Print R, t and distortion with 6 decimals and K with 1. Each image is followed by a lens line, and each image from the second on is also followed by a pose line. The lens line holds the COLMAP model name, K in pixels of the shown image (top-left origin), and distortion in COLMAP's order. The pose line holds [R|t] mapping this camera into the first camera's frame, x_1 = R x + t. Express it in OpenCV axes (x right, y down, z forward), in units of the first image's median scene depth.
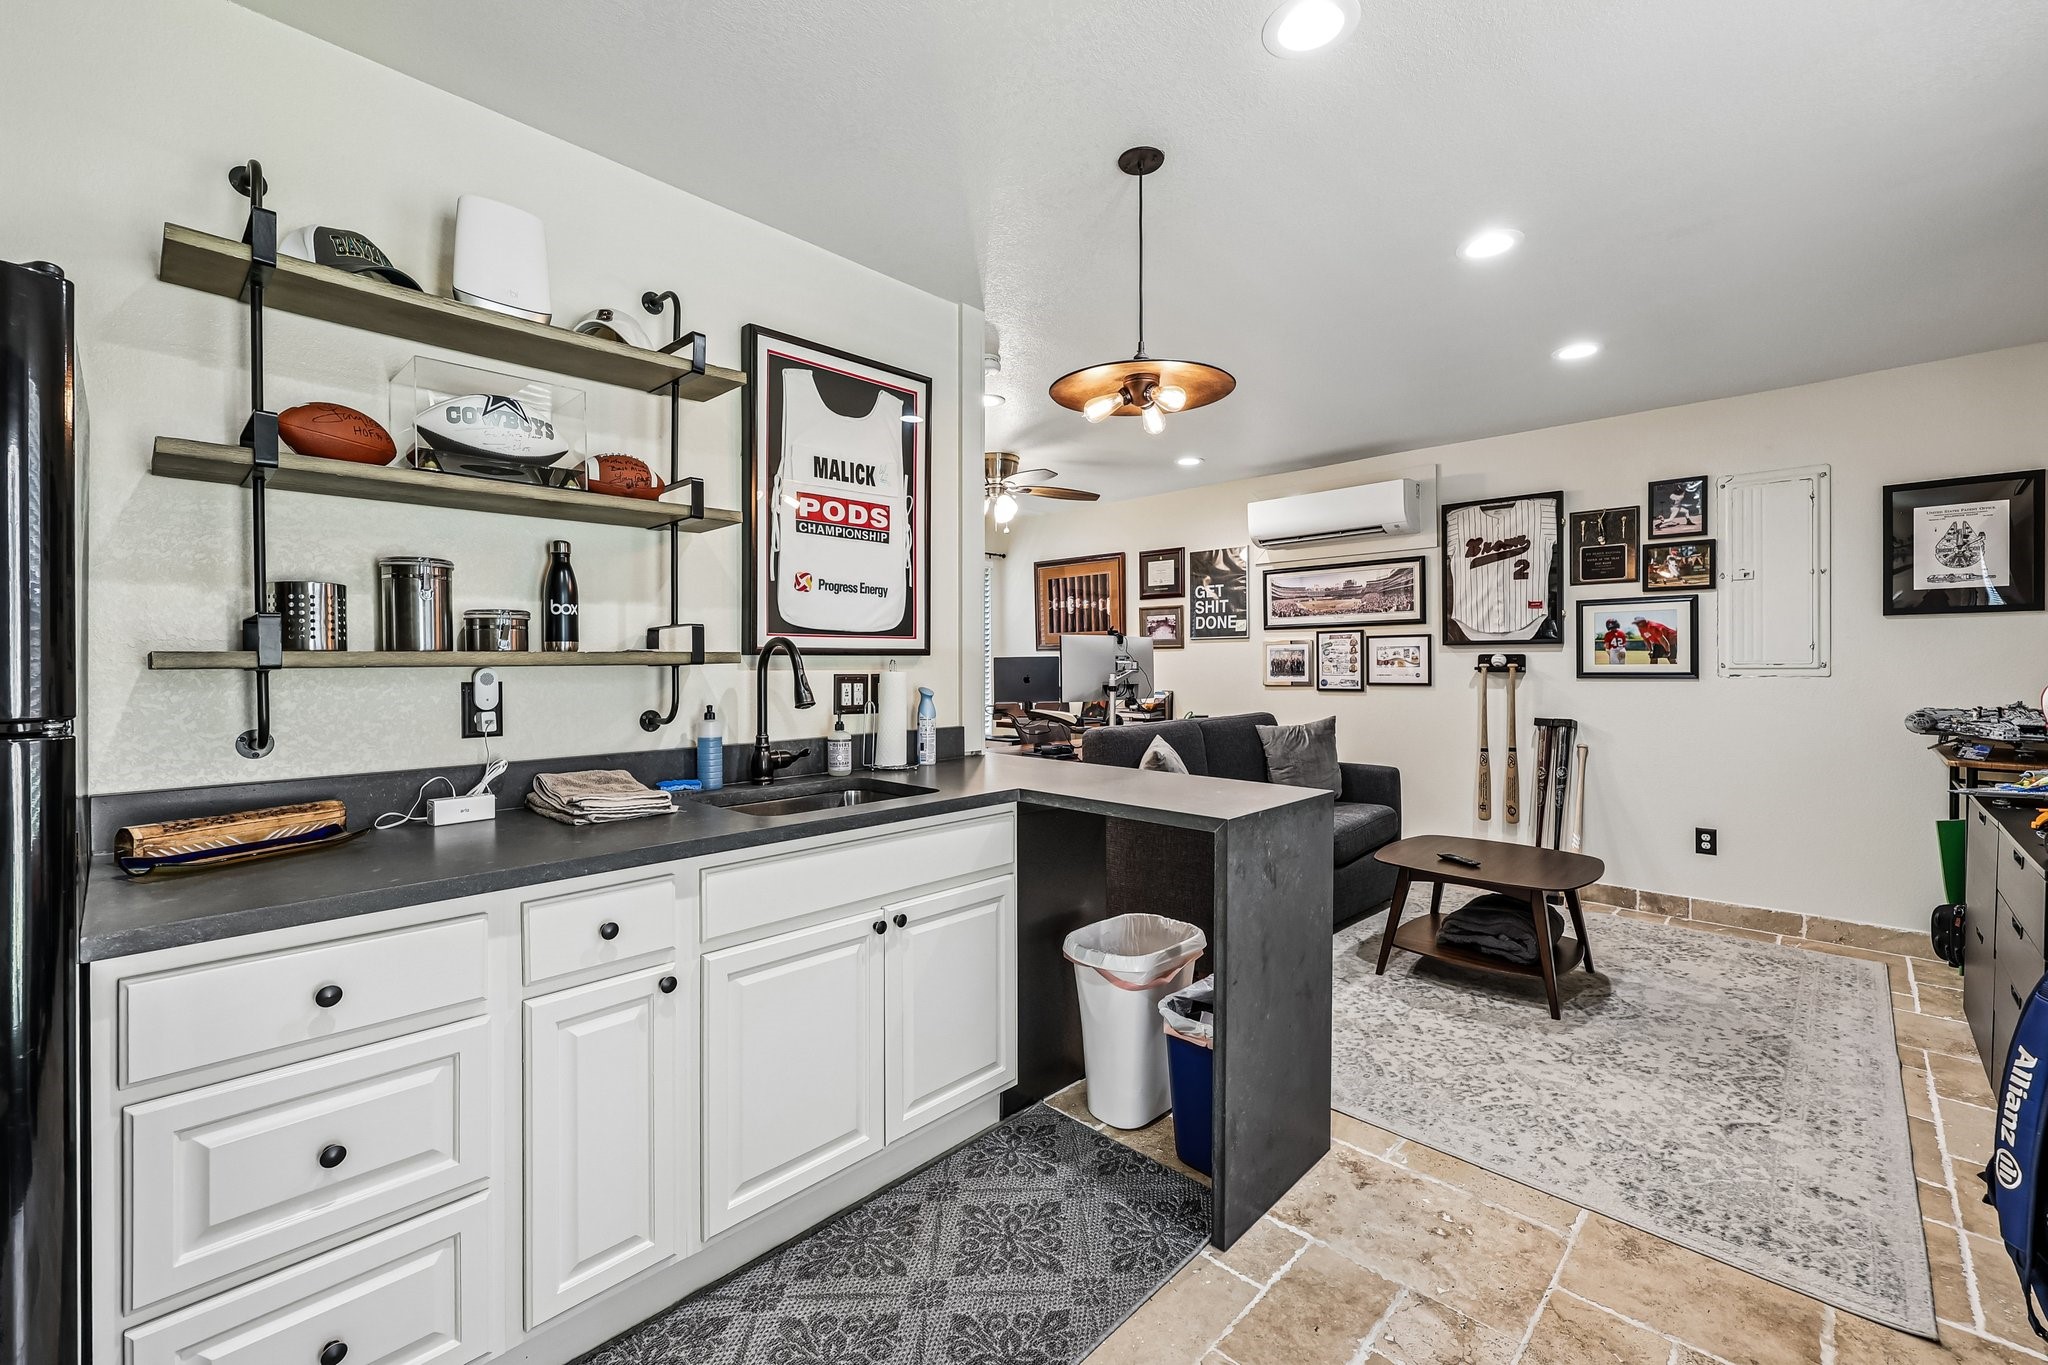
lens RADIAL K [[857.5, 0, 1028.5], [0, 857.5, 671.5], [0, 0, 1]] dist [0.001897, 0.000142]
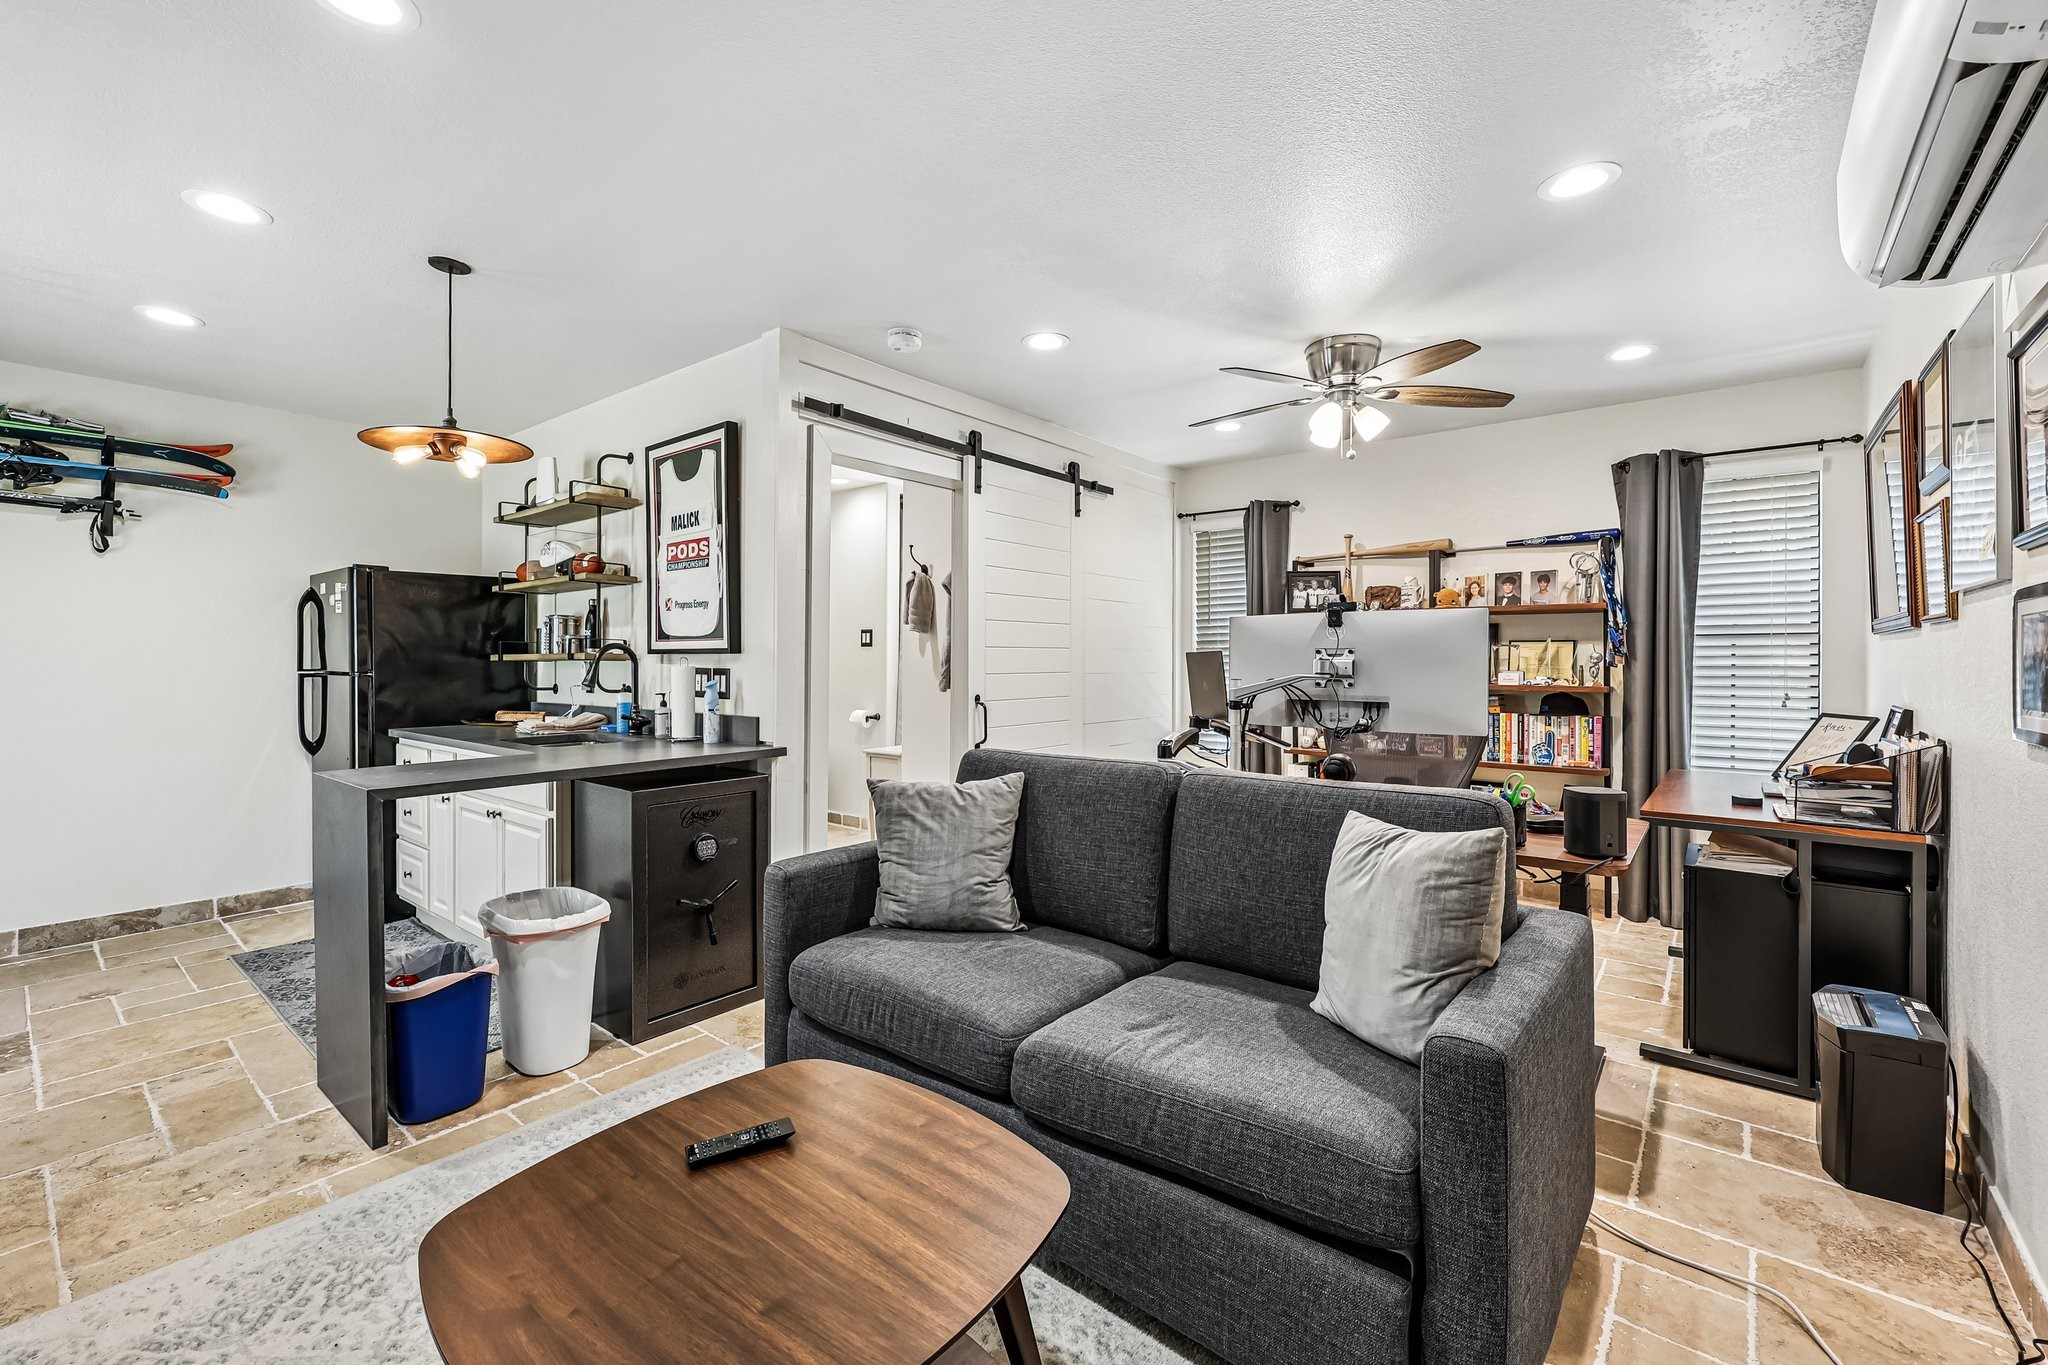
lens RADIAL K [[857.5, 0, 1029.9], [0, 857.5, 663.8], [0, 0, 1]] dist [0.001897, 0.000142]
pose [[0.076738, 0.006985, -0.997027, 1.215737], [-0.010264, 0.999928, 0.006215, -0.017353], [0.996998, 0.009757, 0.076804, 1.458913]]
